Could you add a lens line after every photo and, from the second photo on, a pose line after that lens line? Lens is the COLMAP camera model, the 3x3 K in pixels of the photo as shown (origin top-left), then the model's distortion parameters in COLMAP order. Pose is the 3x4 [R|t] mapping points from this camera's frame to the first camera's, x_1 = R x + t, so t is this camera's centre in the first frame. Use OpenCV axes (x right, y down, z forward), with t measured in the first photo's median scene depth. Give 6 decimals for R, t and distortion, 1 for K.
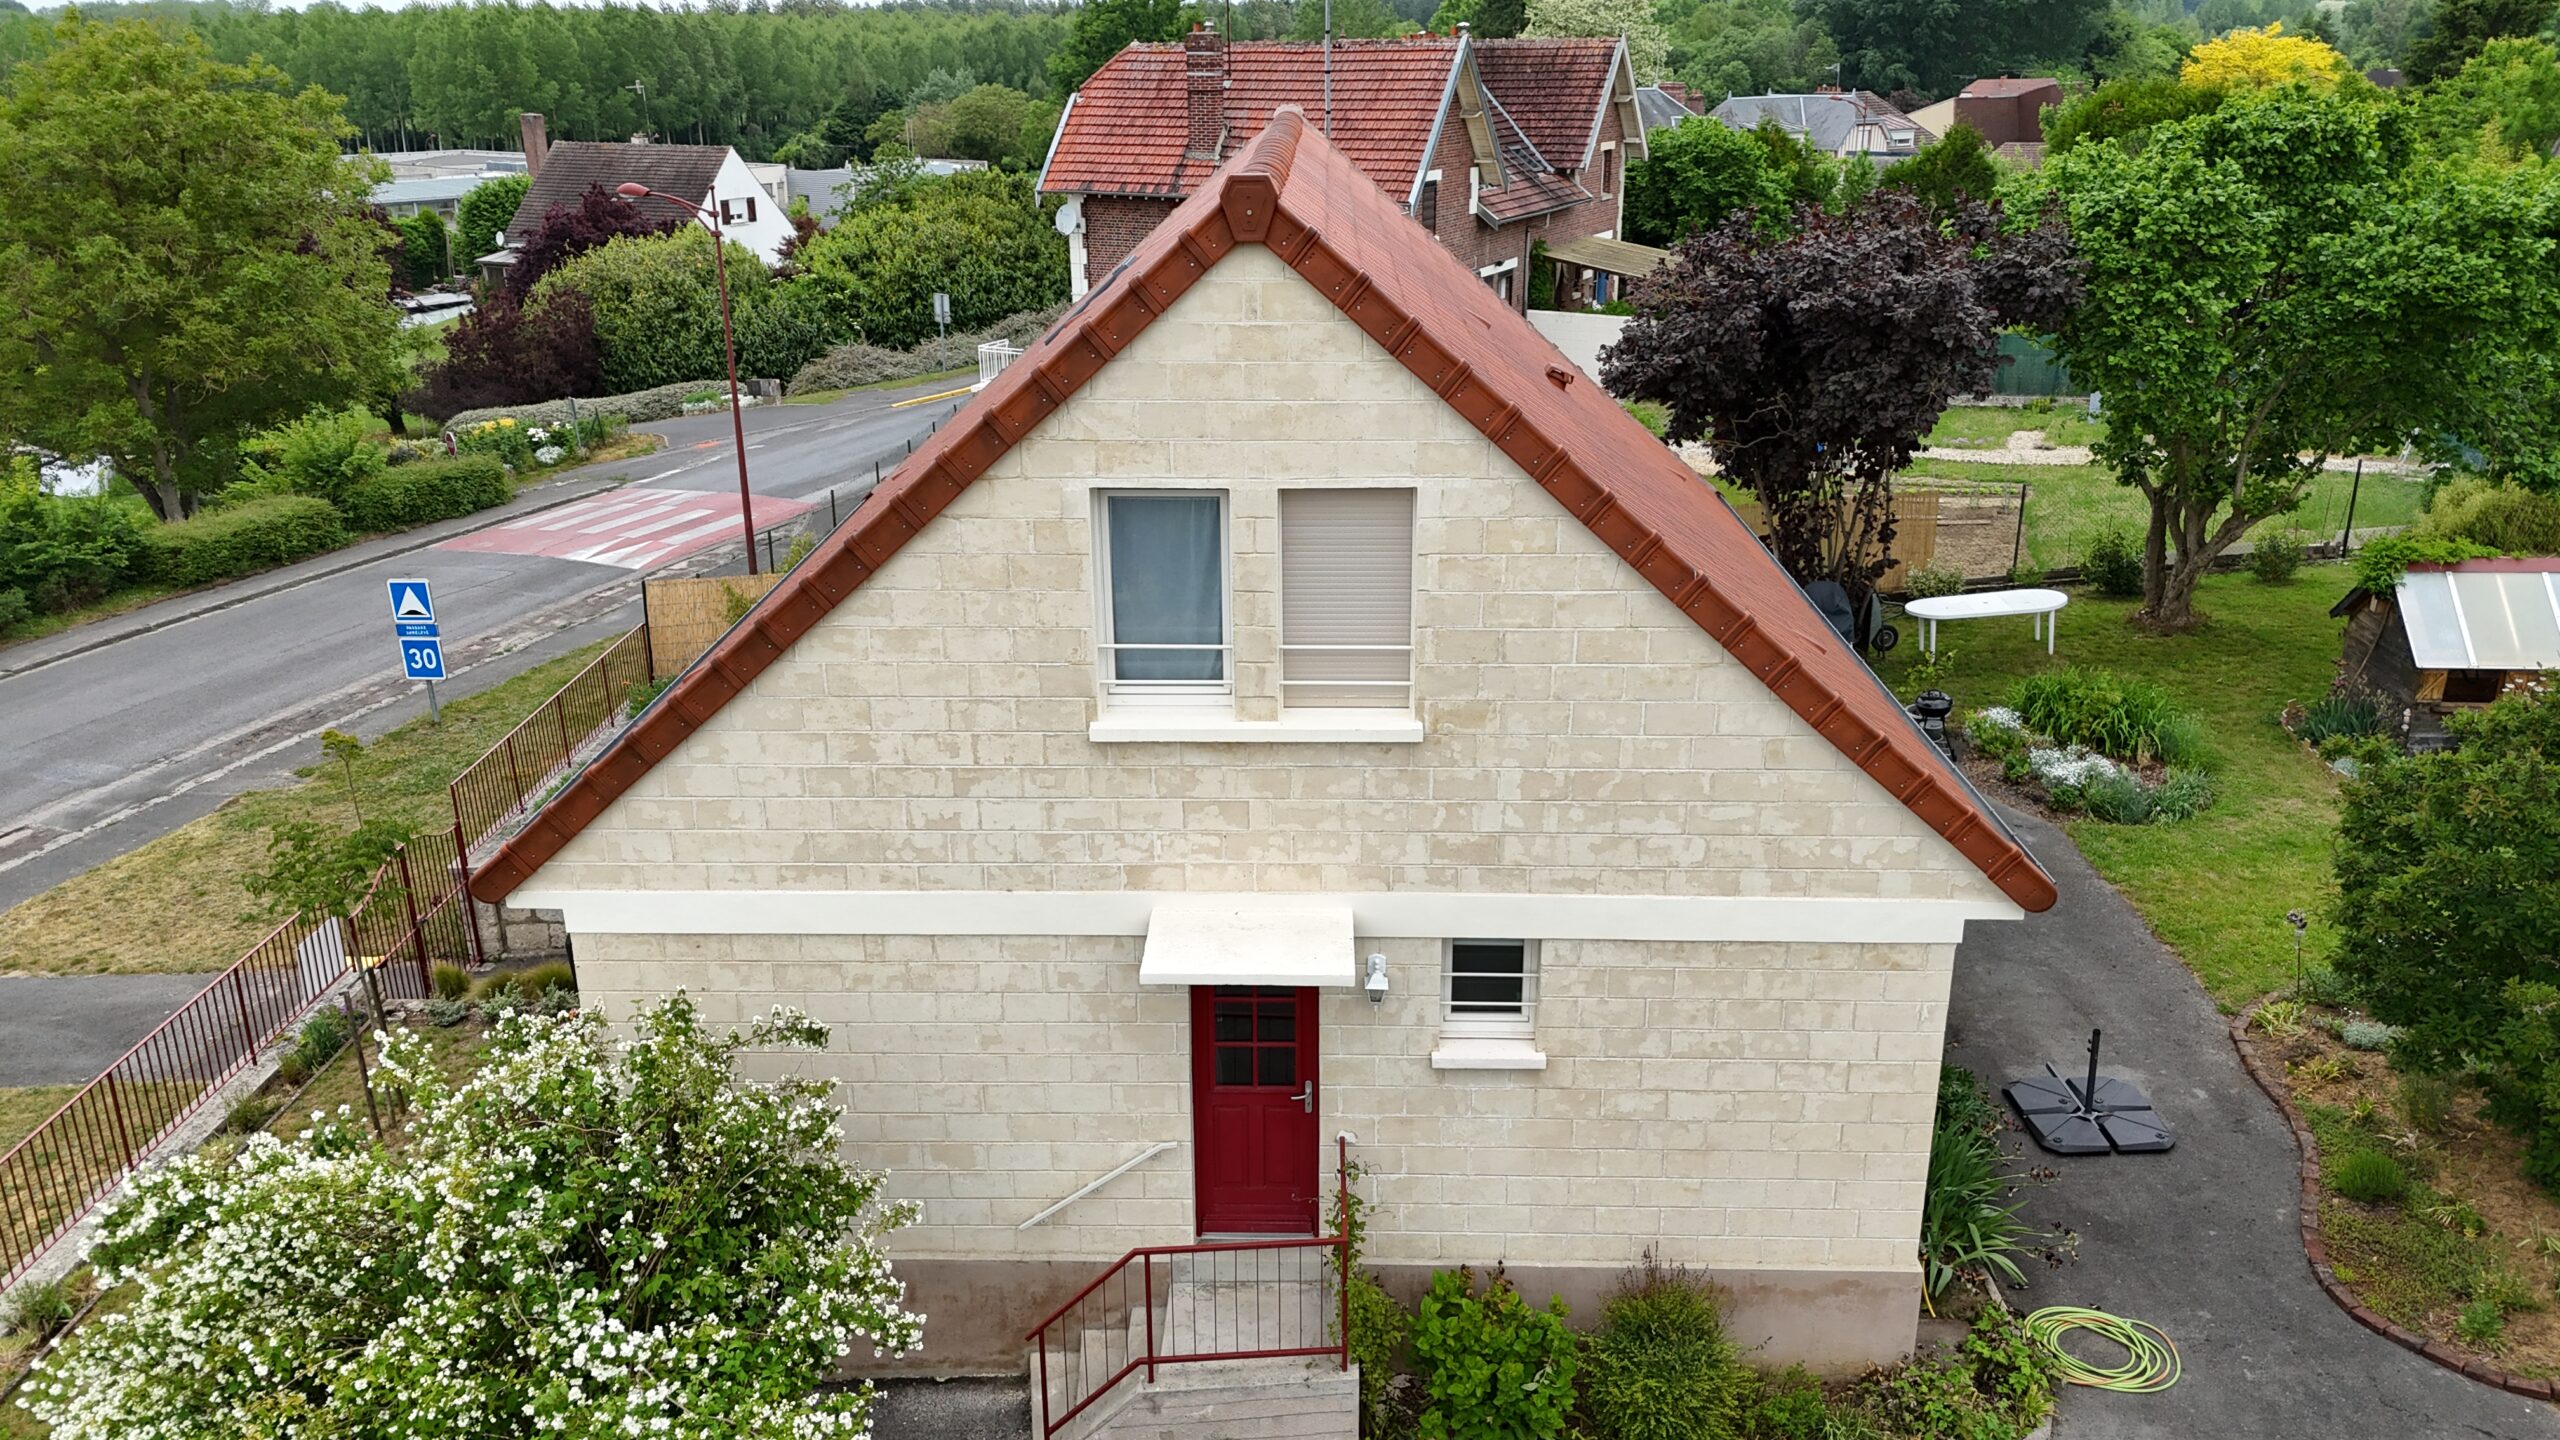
lens RADIAL K [[1799.1, 0, 1270.3], [0, 1799.1, 715.7], [0, 0, 1]] dist [0.073214, -0.141295]
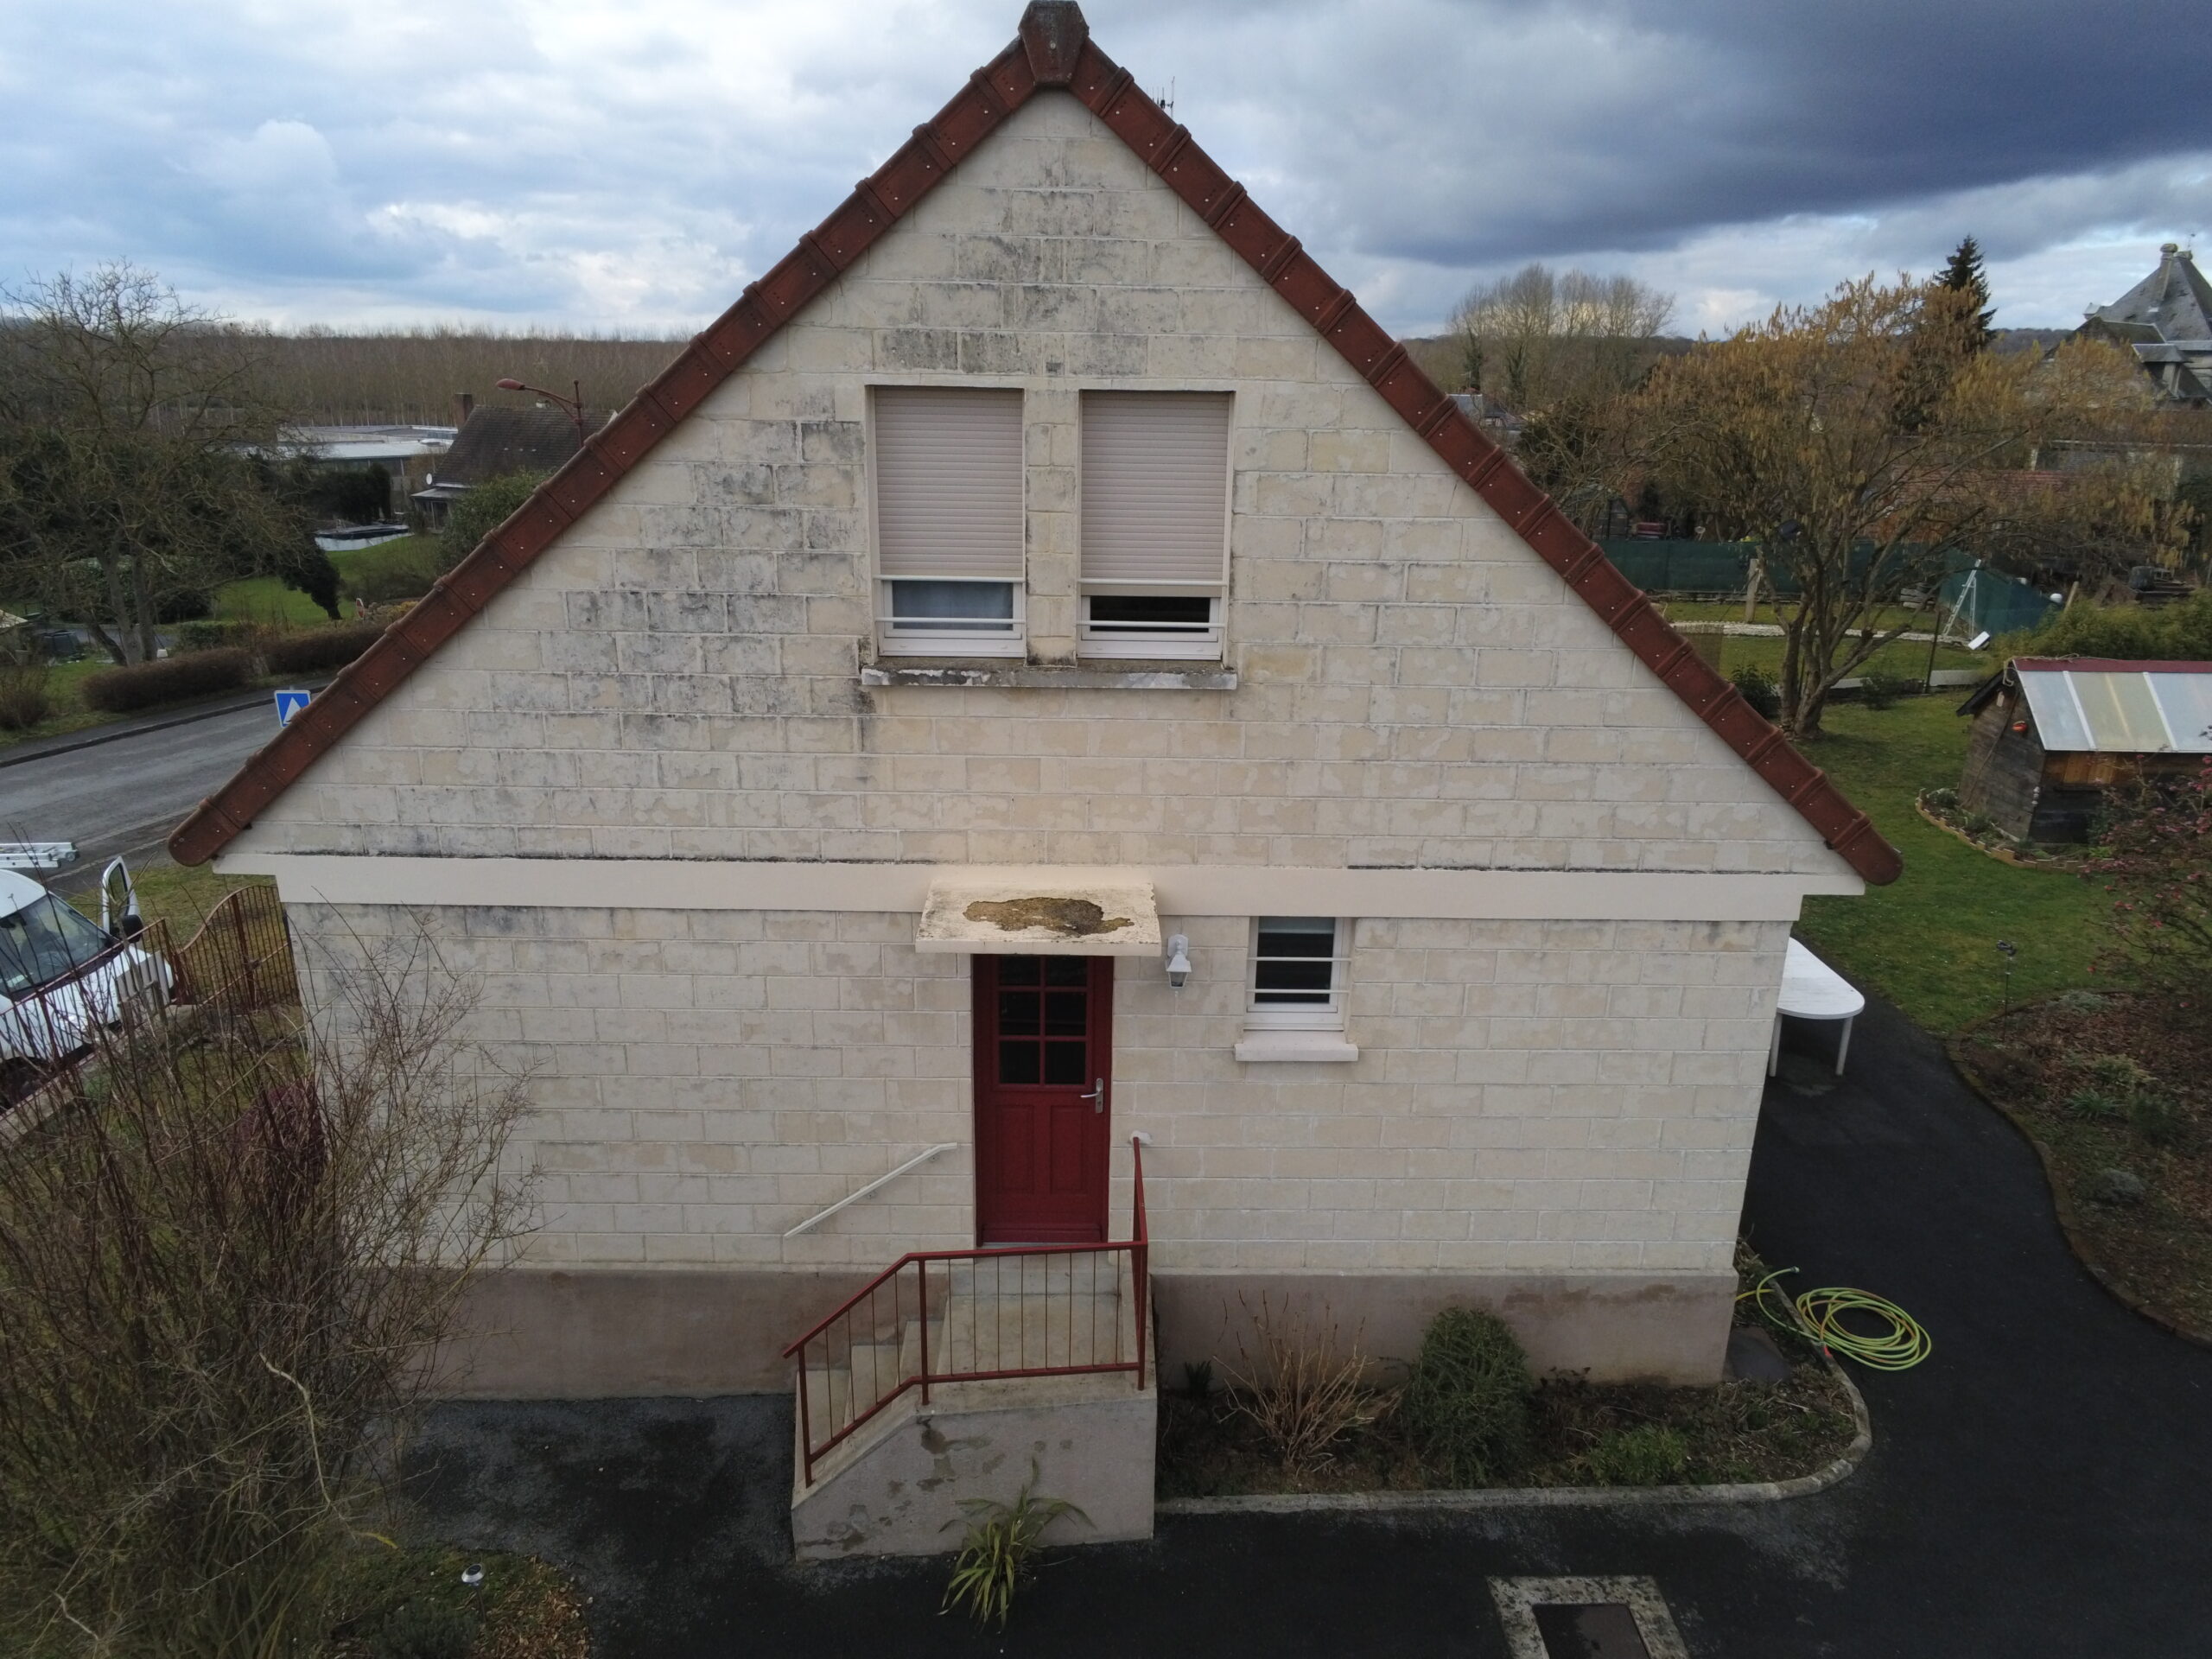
lens RADIAL K [[1391.8, 0, 1106.0], [0, 1391.8, 829.5], [0, 0, 1]] dist [-0.029190, 0.002201]
pose [[0.998573, 0.010293, 0.052409, -0.014977], [-0.008691, 0.999490, -0.030715, 0.102390], [-0.052698, 0.030216, 0.998153, 0.299222]]
